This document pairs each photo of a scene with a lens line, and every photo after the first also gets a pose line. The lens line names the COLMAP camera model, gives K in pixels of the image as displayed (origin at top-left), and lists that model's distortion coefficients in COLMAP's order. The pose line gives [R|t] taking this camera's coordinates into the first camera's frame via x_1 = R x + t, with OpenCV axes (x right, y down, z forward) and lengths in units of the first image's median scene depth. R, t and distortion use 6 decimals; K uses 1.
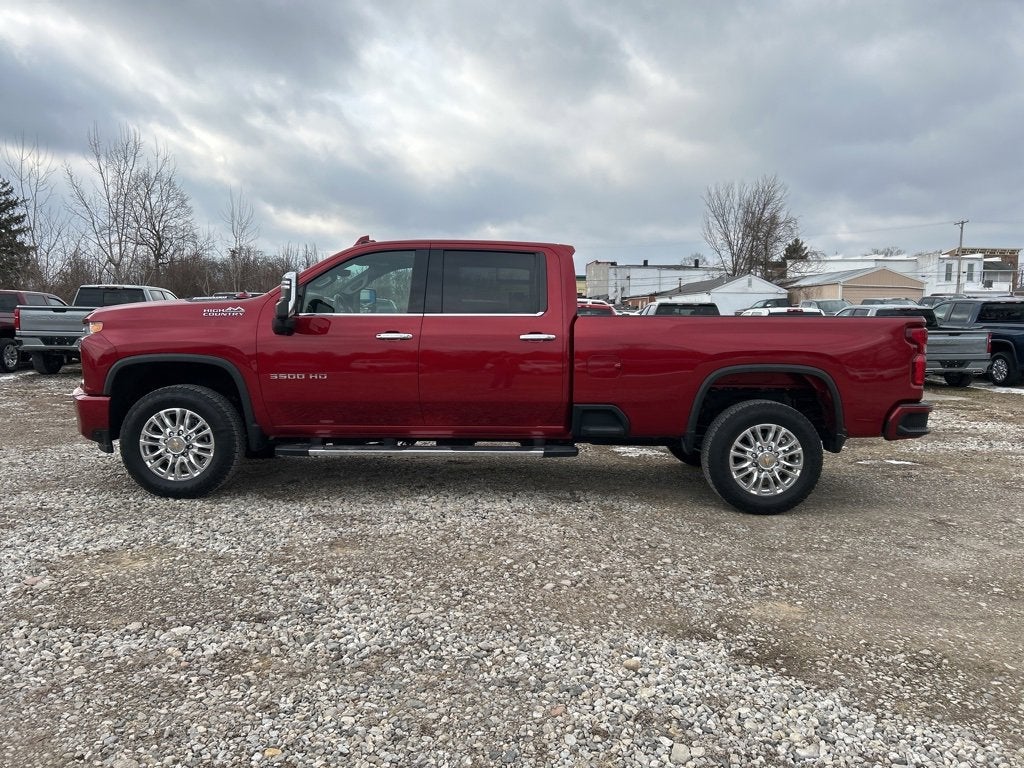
lens RADIAL K [[765.7, 0, 511.7], [0, 765.7, 362.0], [0, 0, 1]] dist [0.059736, -0.055634]
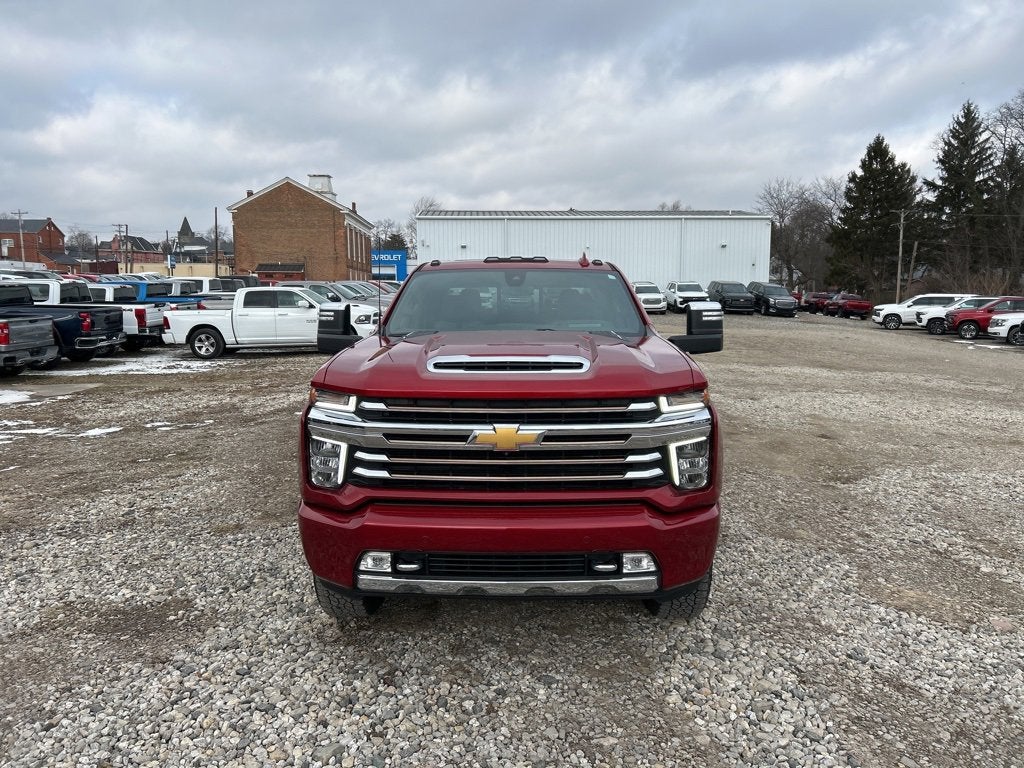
lens RADIAL K [[765.7, 0, 514.1], [0, 765.7, 375.8], [0, 0, 1]] dist [0.059736, -0.055634]
pose [[0.020407, -0.115787, 0.993064, -1.149841], [0.054609, 0.991918, 0.114531, -0.138849], [-0.998299, 0.051893, 0.026565, 1.141815]]
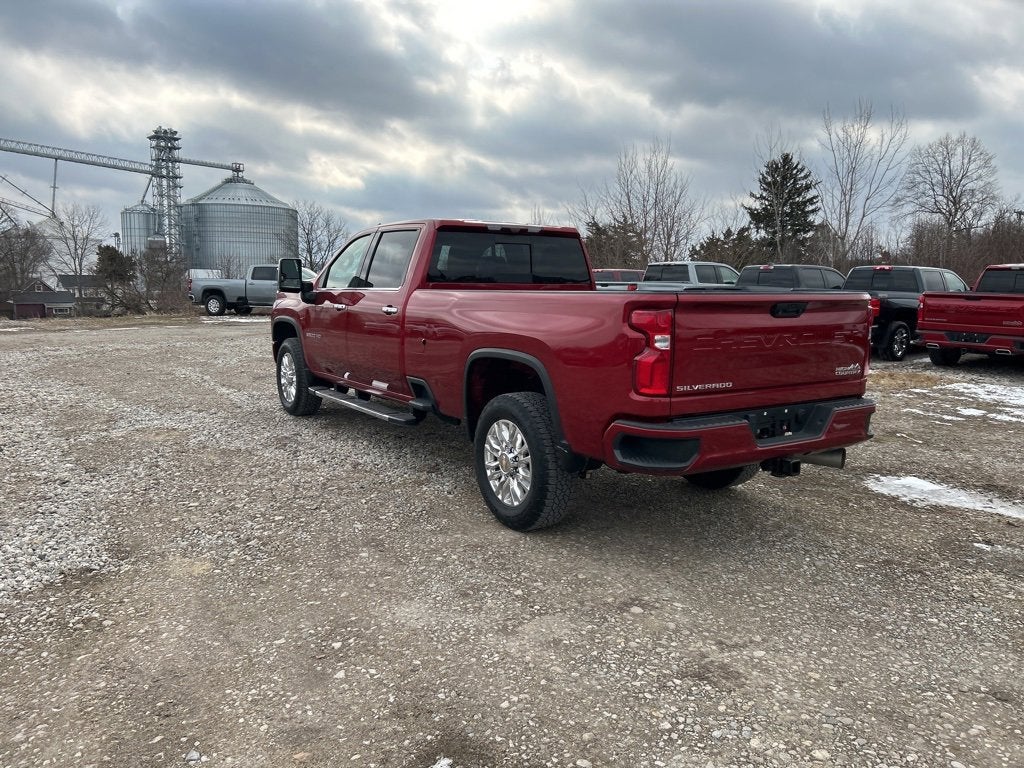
lens RADIAL K [[765.7, 0, 513.6], [0, 765.7, 381.0], [0, 0, 1]] dist [0.059736, -0.055634]
pose [[0.549914, 0.099160, -0.829314, 1.017242], [-0.048827, 0.995046, 0.086600, -0.034561], [0.833793, -0.007130, 0.552032, 0.549117]]
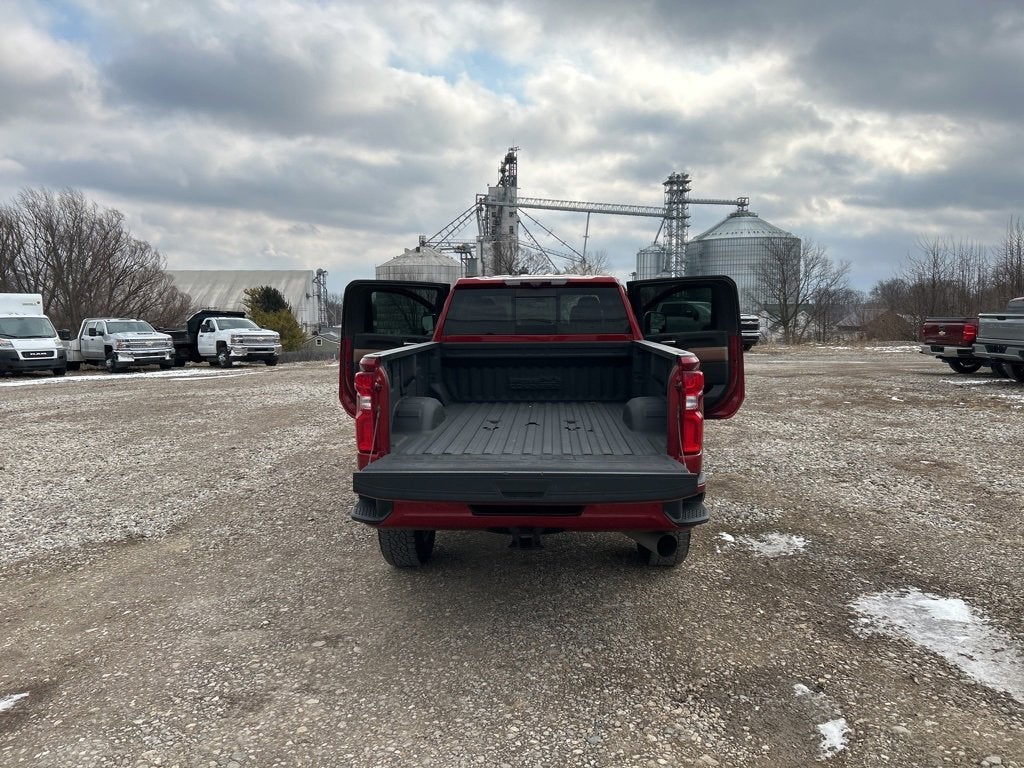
lens RADIAL K [[765.7, 0, 508.4], [0, 765.7, 413.5], [0, 0, 1]] dist [0.059736, -0.055634]
pose [[-0.057715, 0.117187, -0.991431, 1.228286], [-0.045338, 0.991754, 0.119865, -0.097053], [0.997303, 0.051868, -0.051926, 1.187709]]
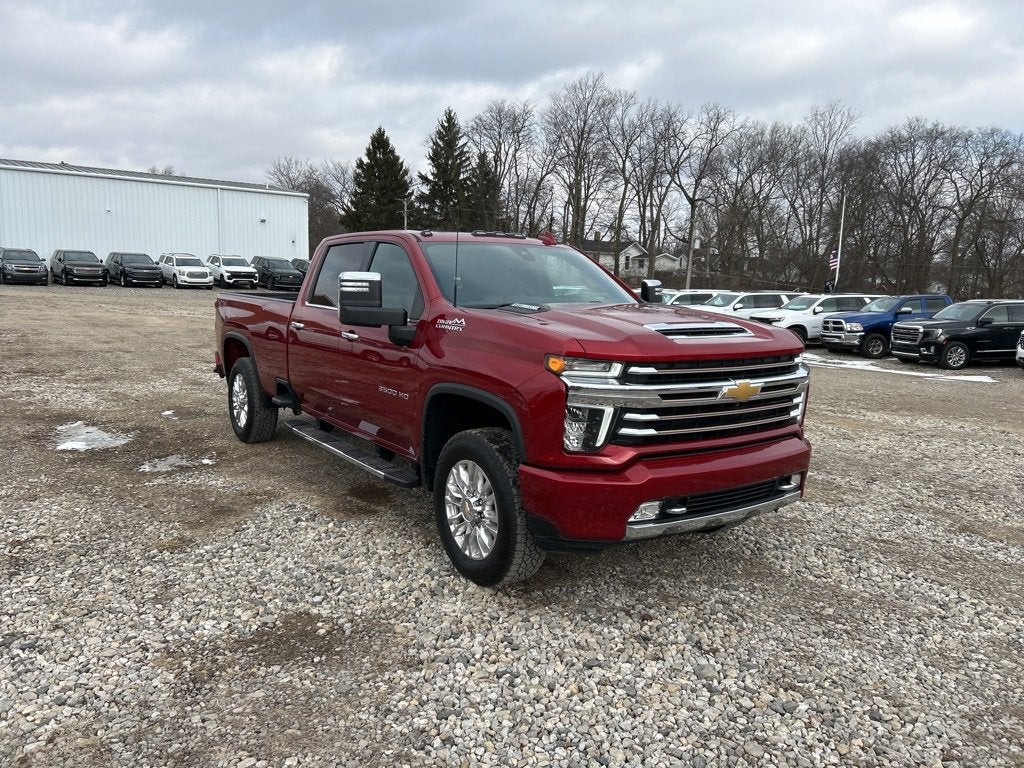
lens RADIAL K [[765.7, 0, 510.2], [0, 765.7, 388.2], [0, 0, 1]] dist [0.059736, -0.055634]
pose [[-0.567168, -0.142258, 0.811223, -1.029978], [0.011988, 0.983439, 0.180840, -0.156388], [-0.823515, 0.112292, -0.556070, 1.706113]]
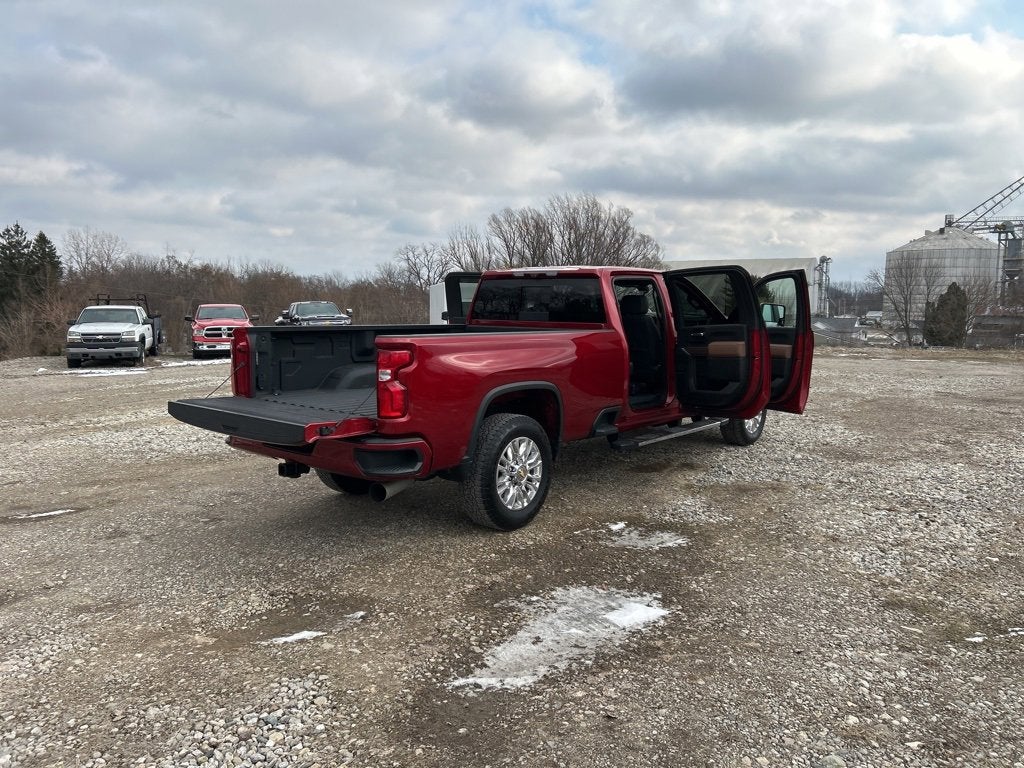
lens RADIAL K [[765.7, 0, 509.2], [0, 765.7, 389.7], [0, 0, 1]] dist [0.059736, -0.055634]
pose [[-0.637517, 0.069220, -0.767321, 1.089446], [-0.060442, 0.988393, 0.139380, -0.140571], [0.768062, 0.135235, -0.625933, 1.940222]]
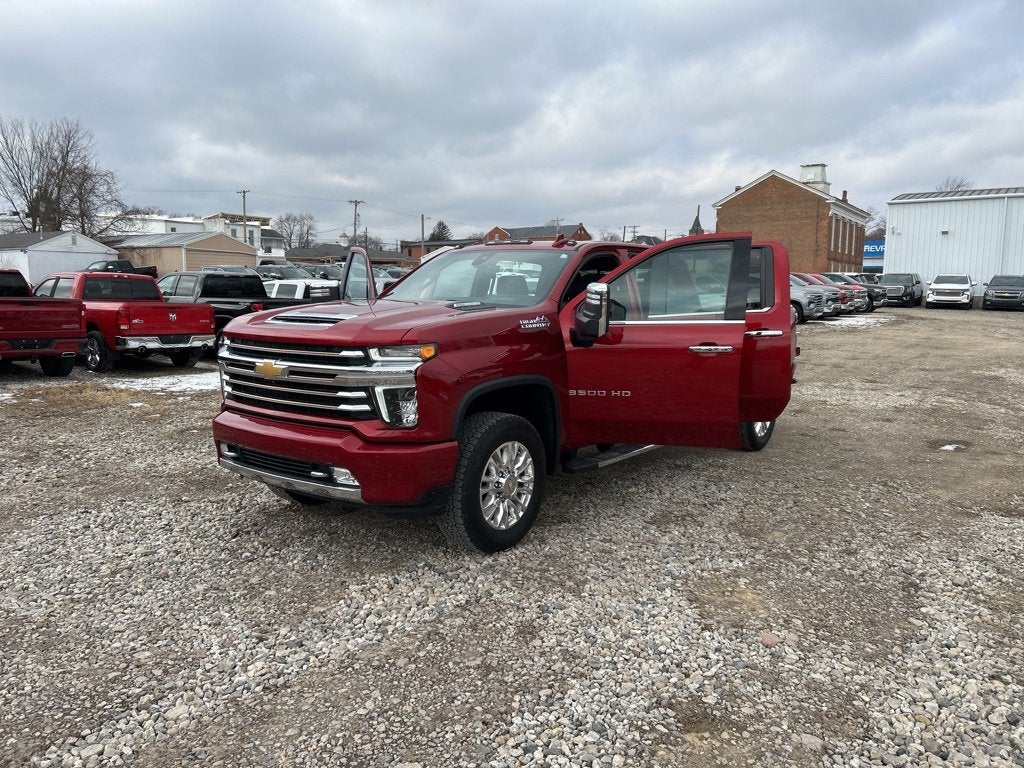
lens RADIAL K [[765.7, 0, 514.7], [0, 765.7, 376.5], [0, 0, 1]] dist [0.059736, -0.055634]
pose [[0.610689, -0.096617, 0.785955, -1.058798], [0.040304, 0.995035, 0.091003, -0.083344], [-0.790845, -0.023897, 0.611550, 0.496121]]
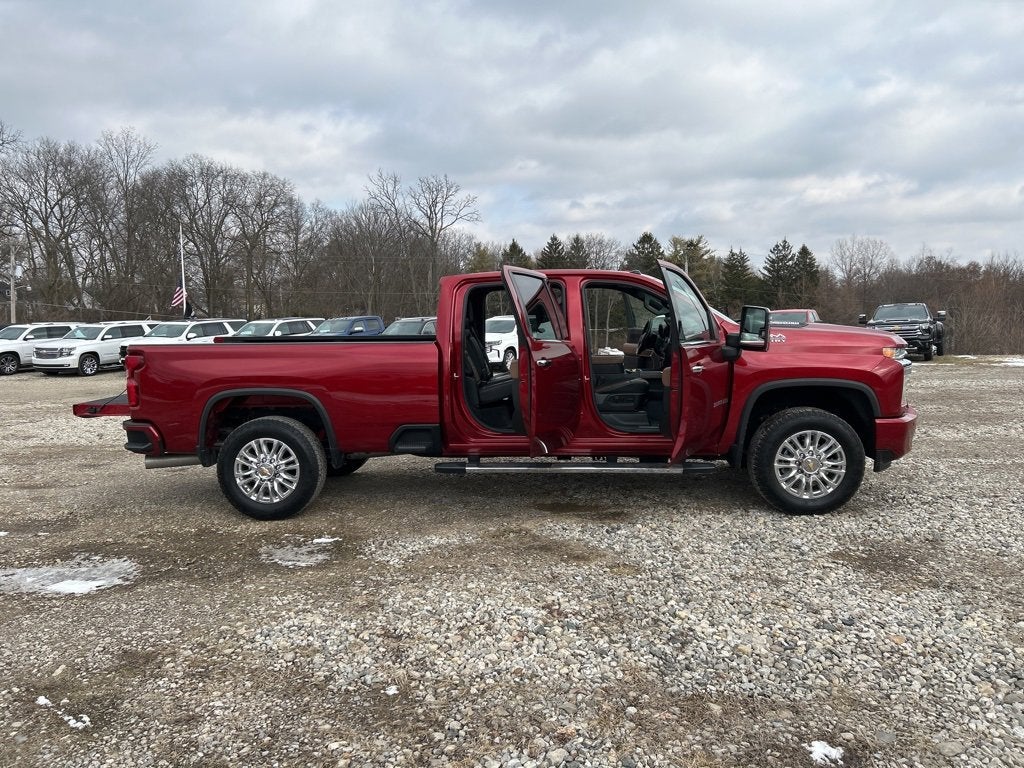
lens RADIAL K [[765.7, 0, 512.9], [0, 765.7, 382.1], [0, 0, 1]] dist [0.059736, -0.055634]
pose [[-0.997620, 0.000099, 0.068950, -0.099204], [0.010535, 0.988476, 0.151009, -0.185884], [-0.068140, 0.151376, -0.986125, 2.396028]]
